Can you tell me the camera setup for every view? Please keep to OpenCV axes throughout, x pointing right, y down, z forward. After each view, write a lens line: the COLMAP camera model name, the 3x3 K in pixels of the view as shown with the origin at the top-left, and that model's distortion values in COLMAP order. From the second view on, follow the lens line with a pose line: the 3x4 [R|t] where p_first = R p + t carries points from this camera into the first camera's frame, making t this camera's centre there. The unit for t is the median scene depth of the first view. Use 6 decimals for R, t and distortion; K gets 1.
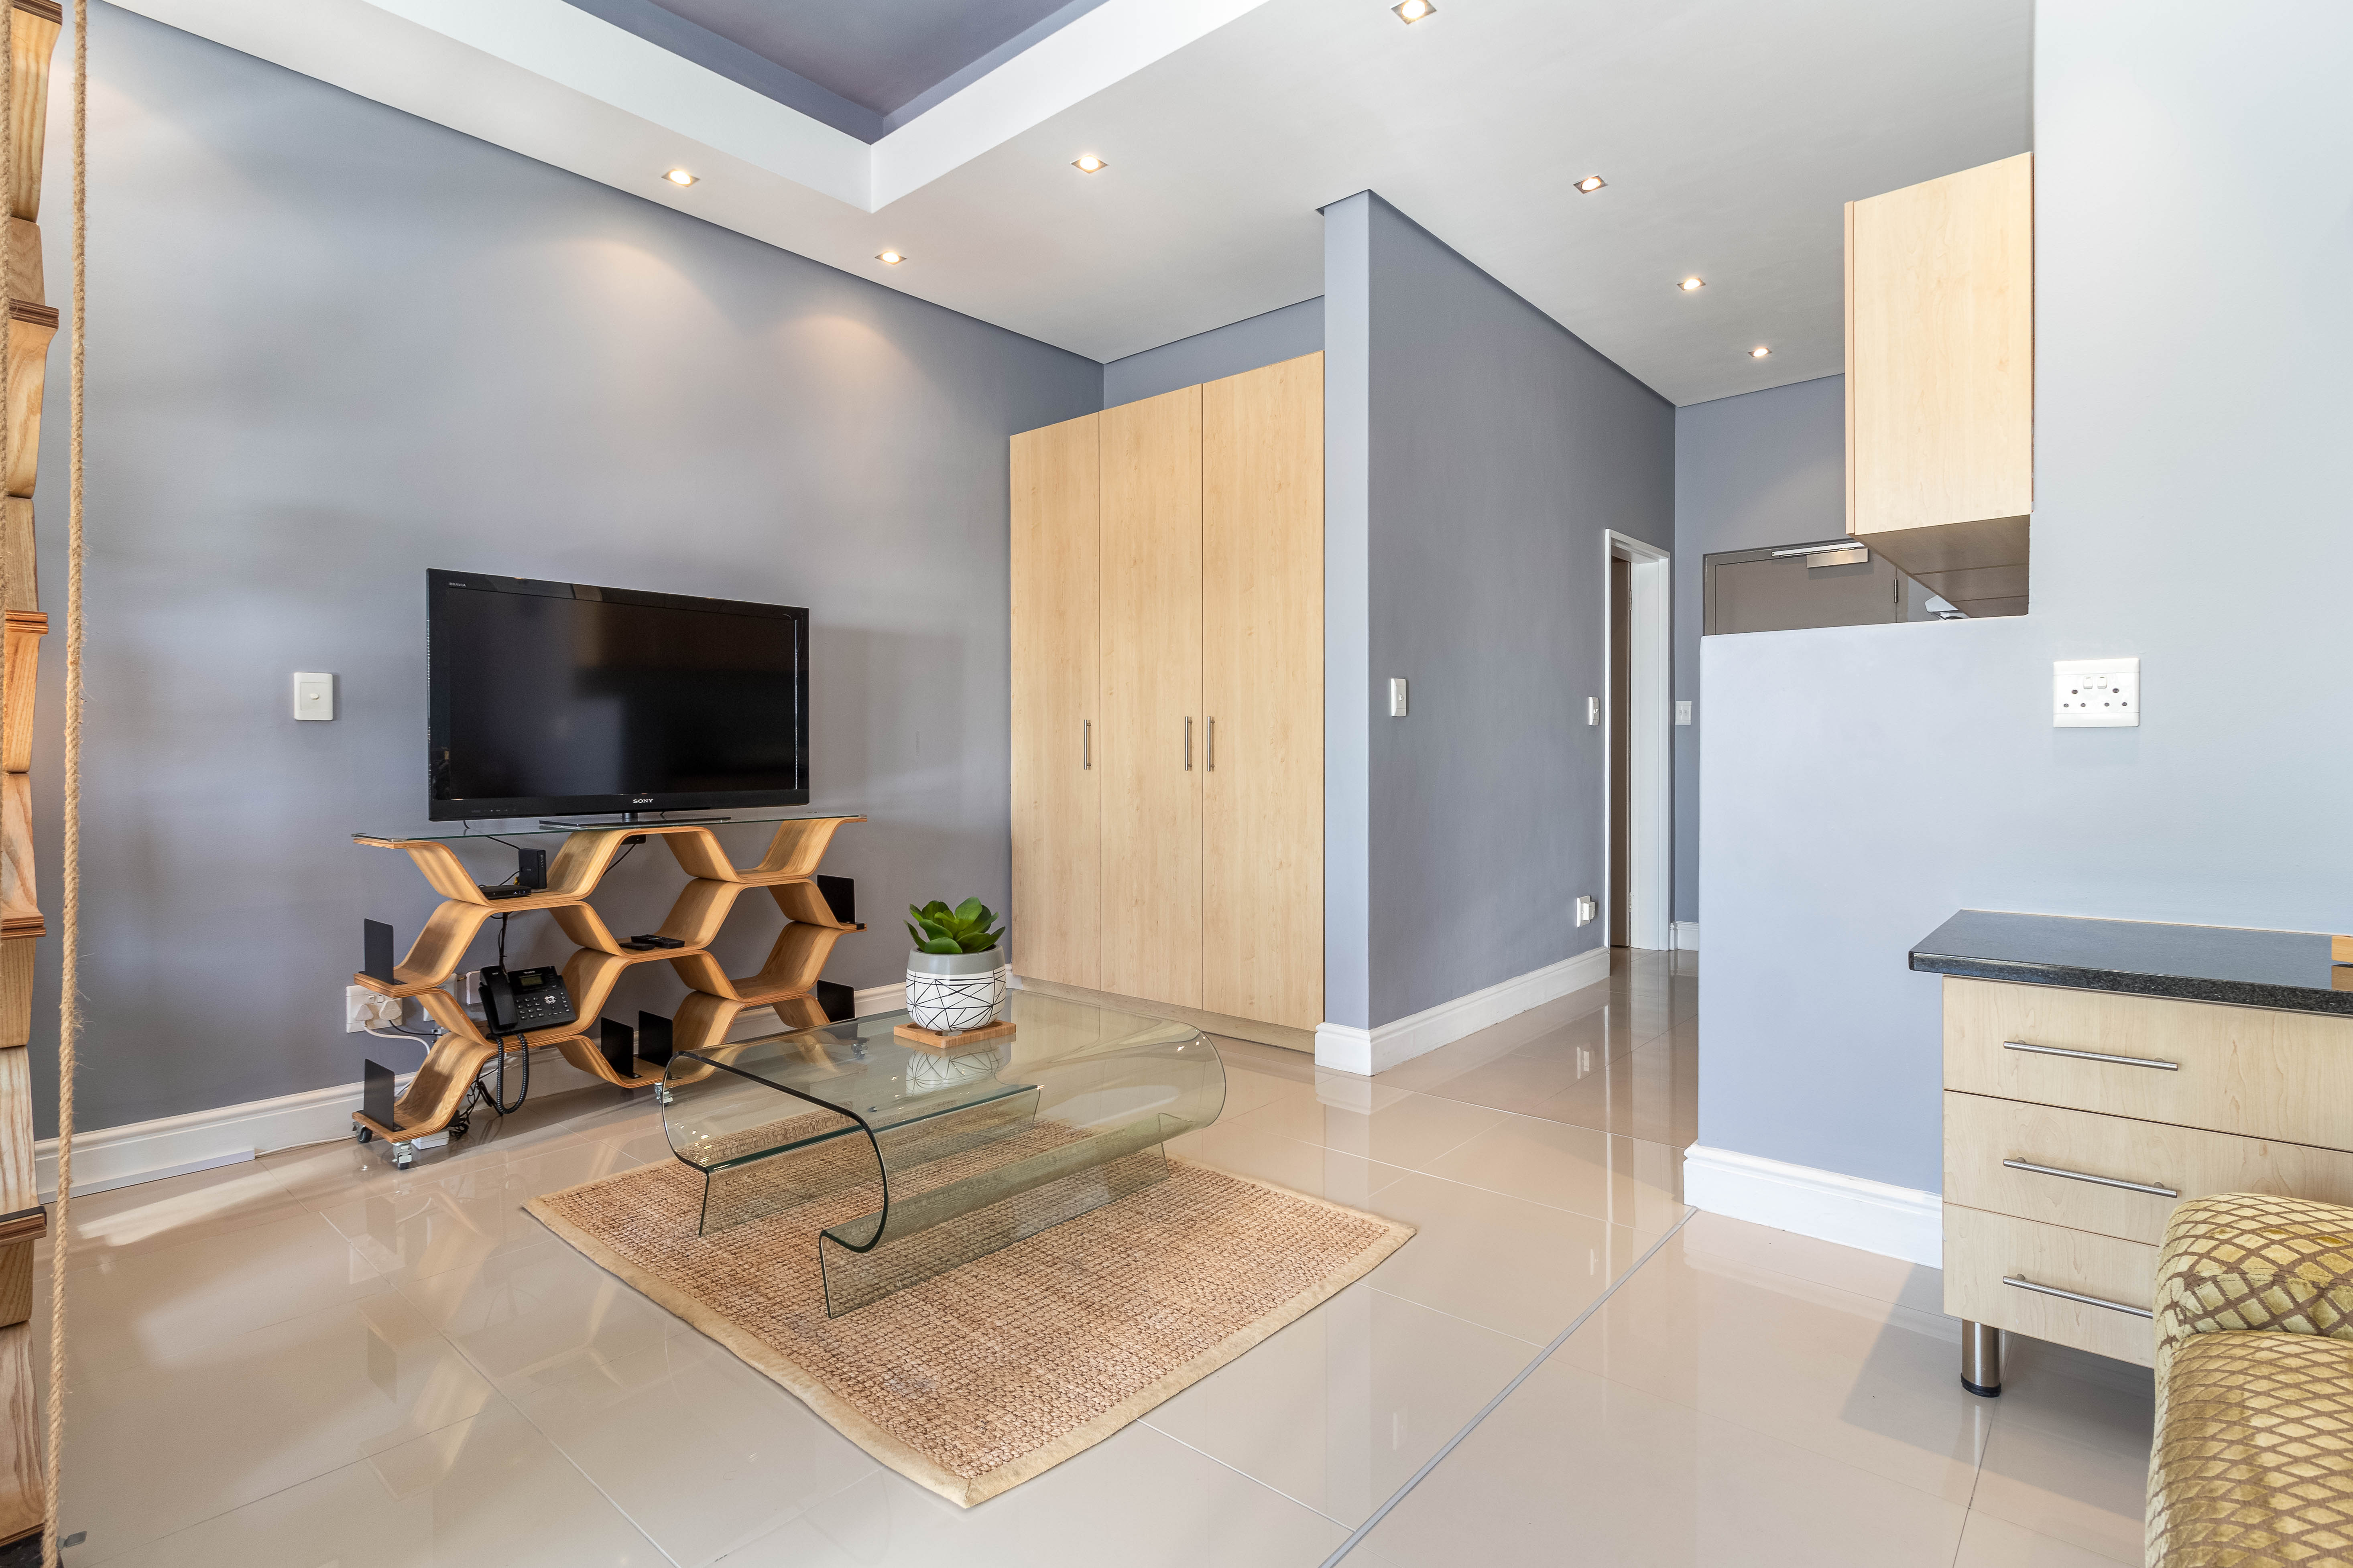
lens RADIAL K [[1121.6, 0, 1173.1], [0, 1121.6, 757.6], [0, 0, 1]] dist [-0.000106, 0.000139]
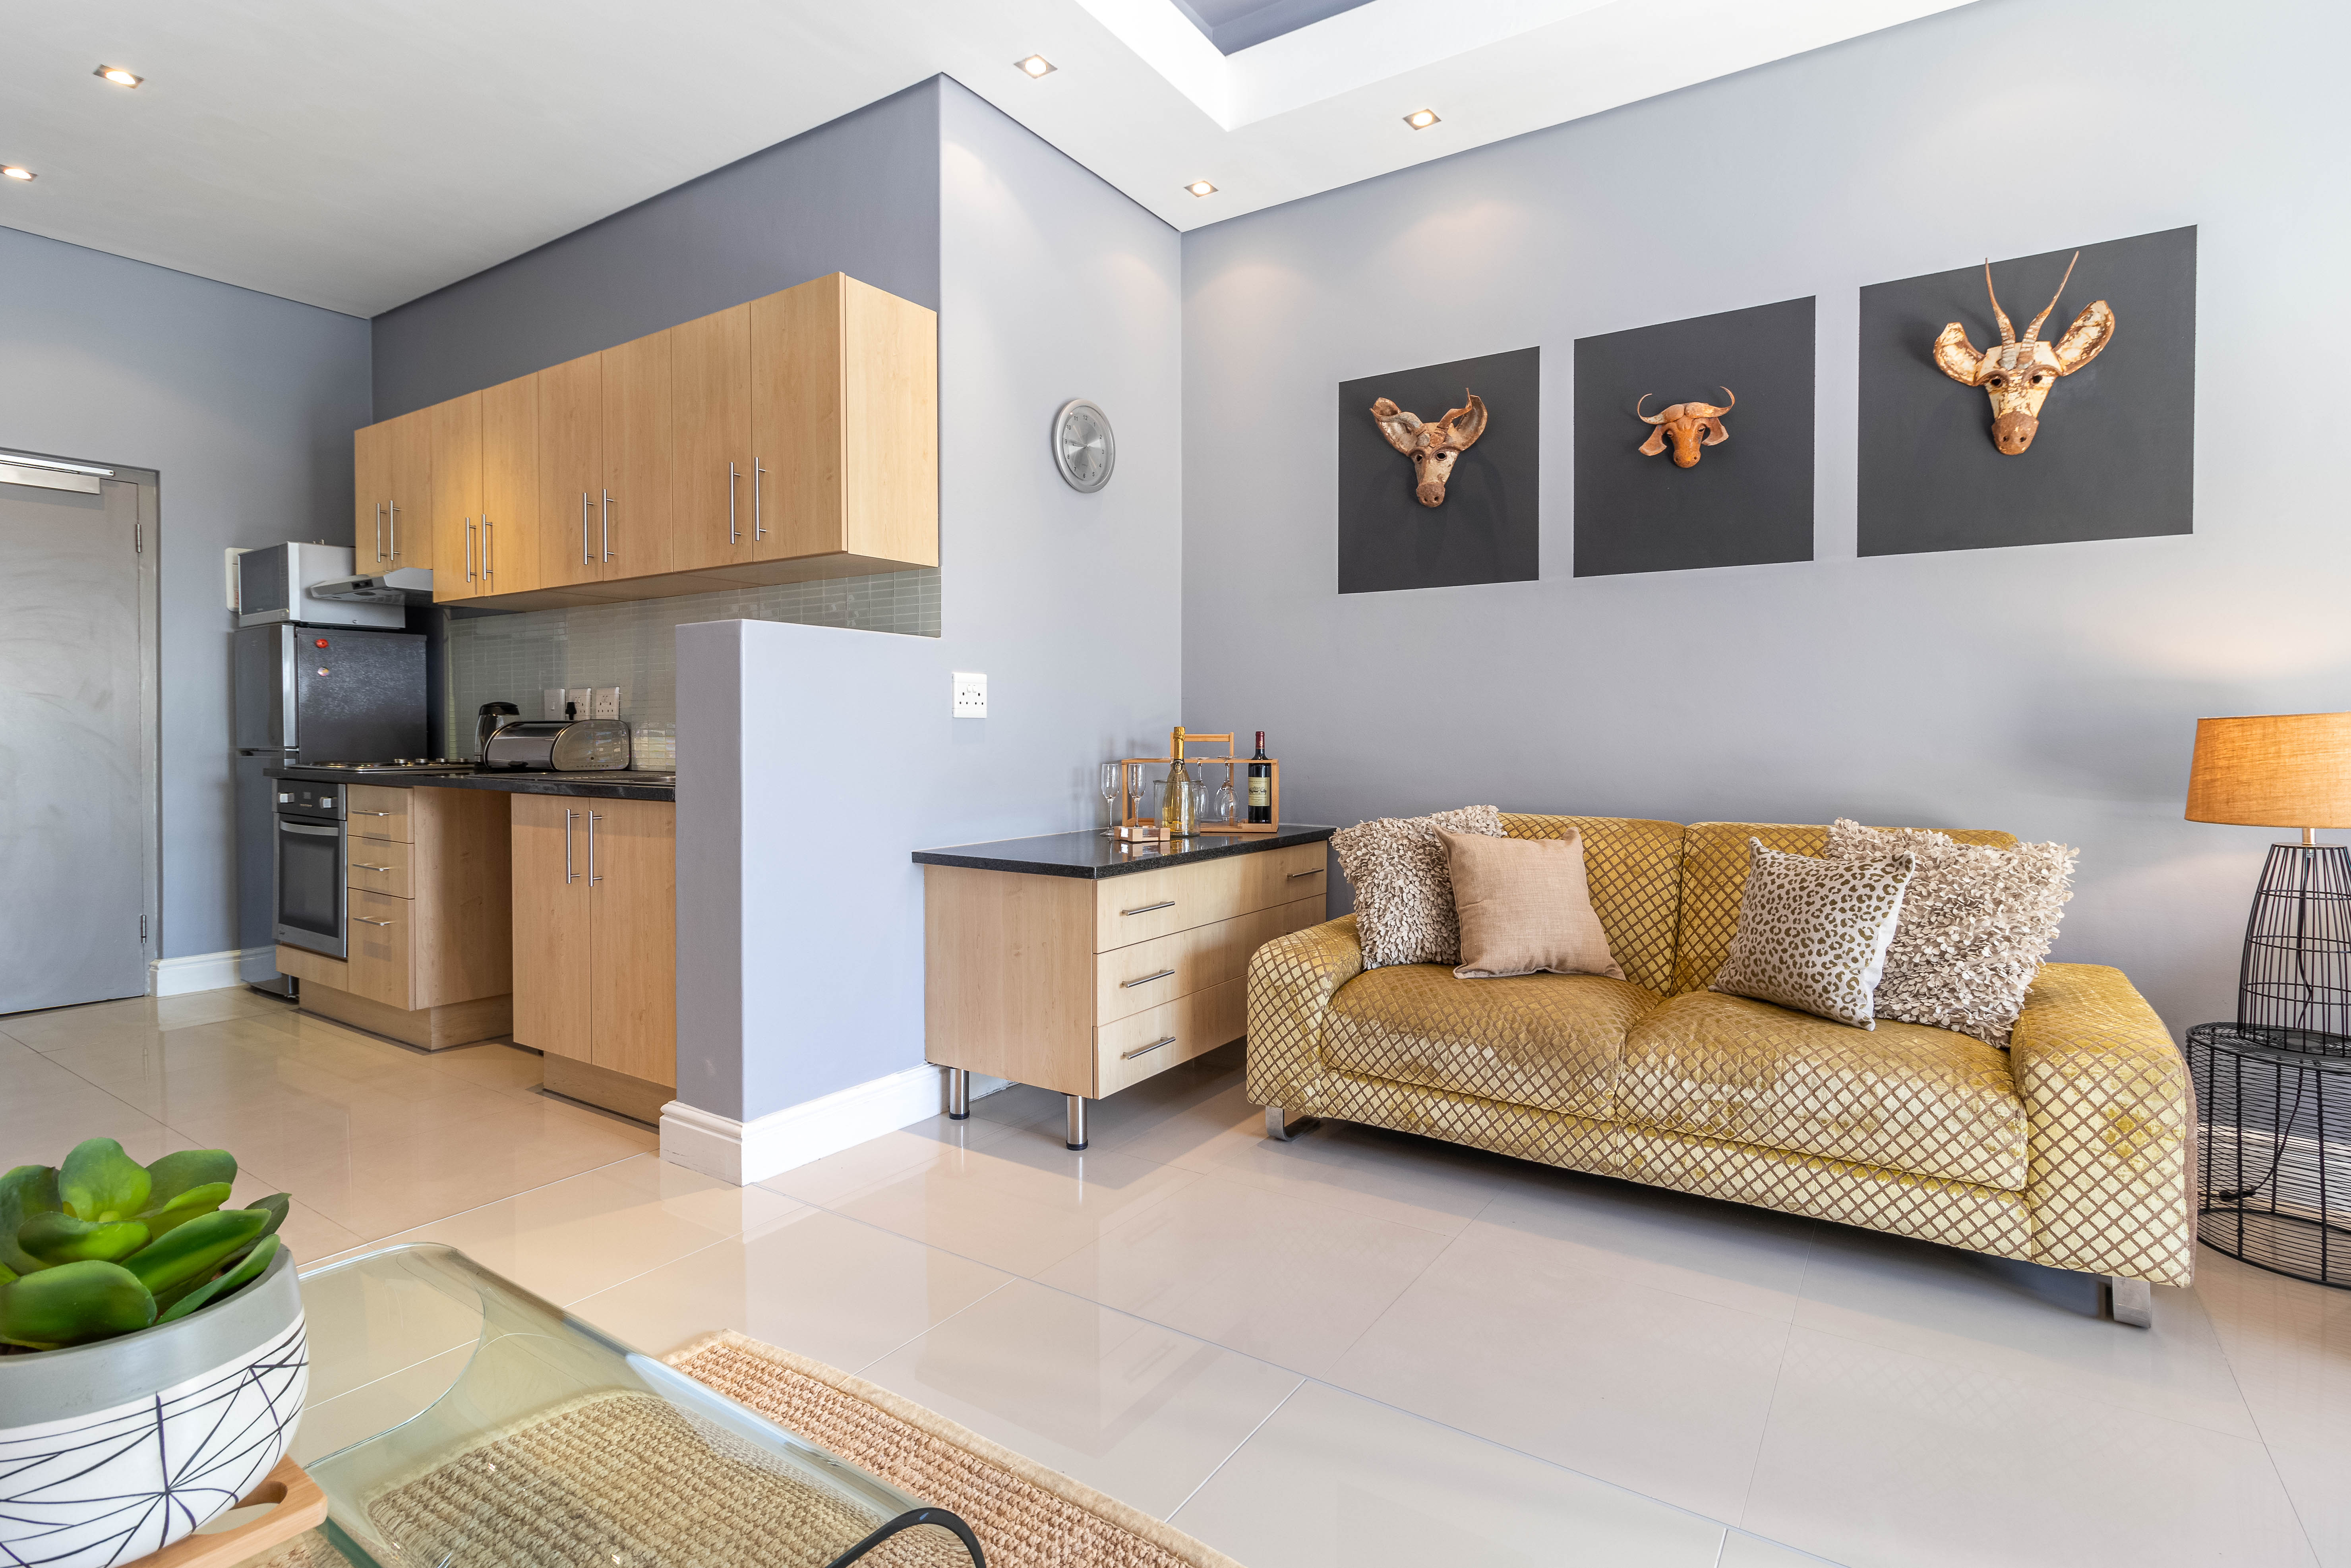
lens RADIAL K [[1099.4, 0, 1186.8], [0, 1099.4, 746.2], [0, 0, 1]] dist [0.001392, -0.000367]
pose [[-0.155629, -0.013598, 0.987722, -0.693381], [0.002358, 0.999897, 0.014137, -0.009526], [-0.987813, 0.004529, -0.155581, 0.943655]]
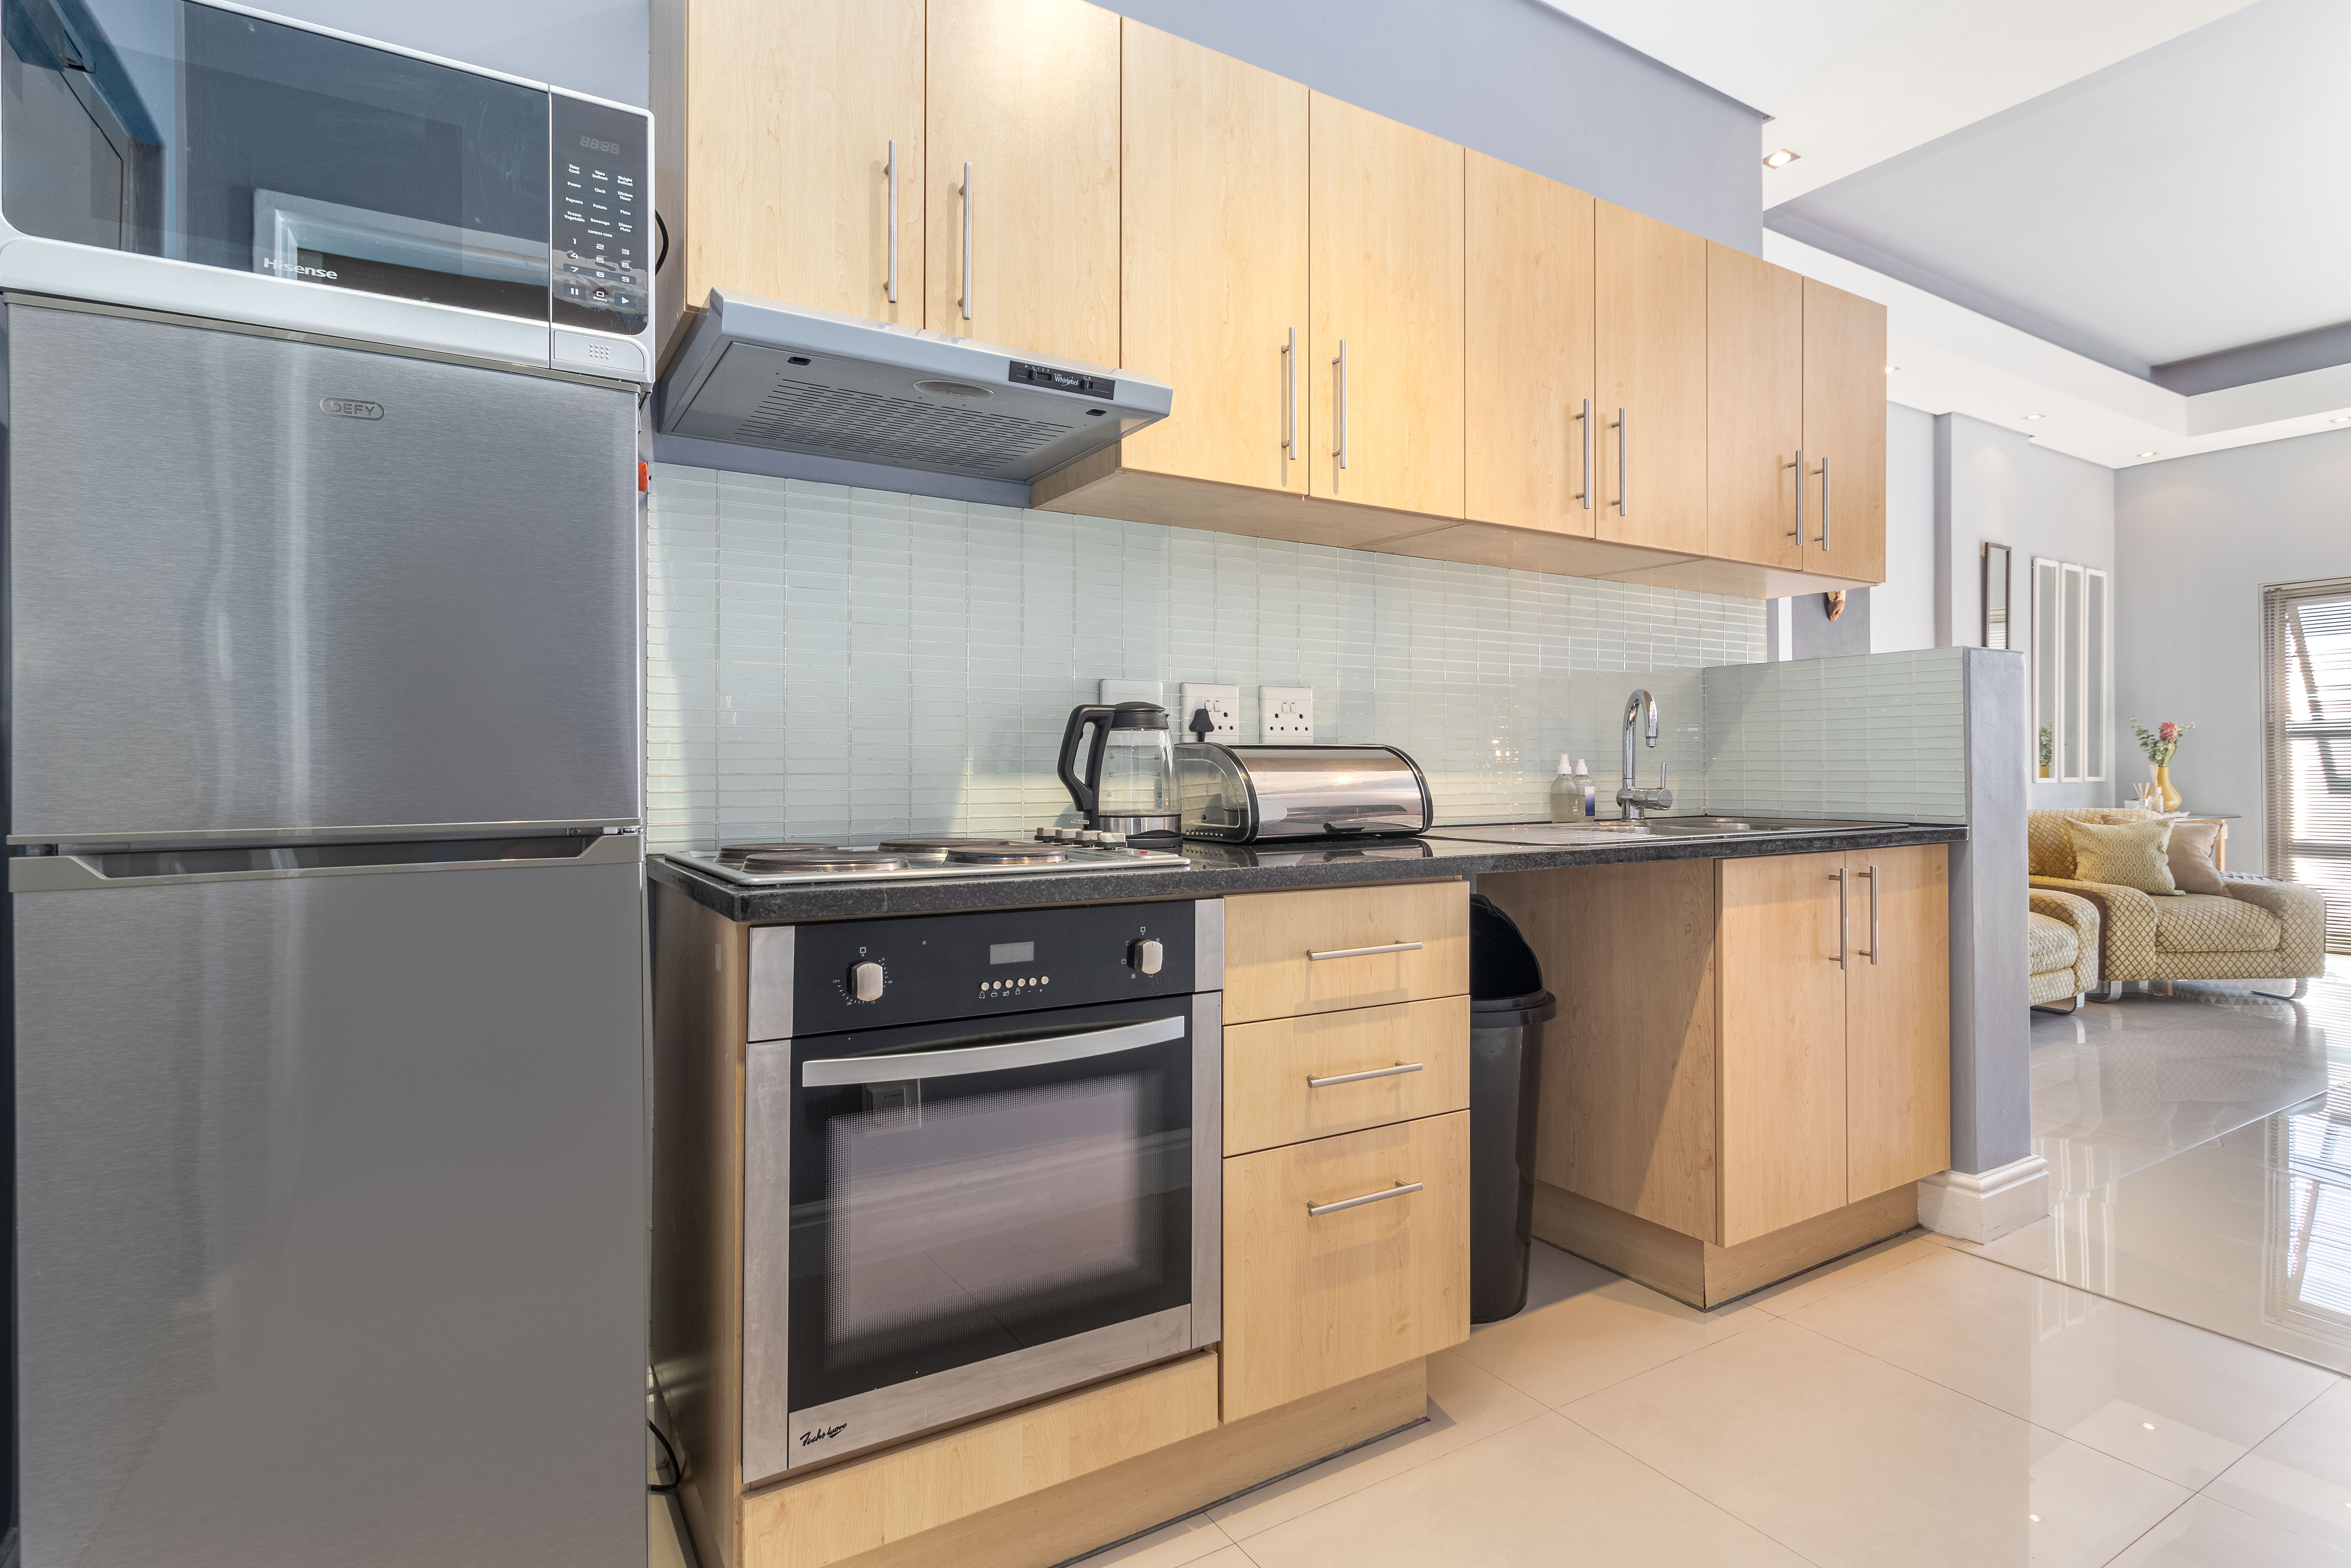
lens RADIAL K [[1099.9, 0, 1236.9], [0, 1099.9, 760.0], [0, 0, 1]] dist [0.001488, 0.000263]
pose [[-0.950739, 0.003658, 0.309971, 0.916674], [0.002975, 0.999992, -0.002675, -0.012392], [-0.309978, -0.001621, -0.950742, 2.549590]]
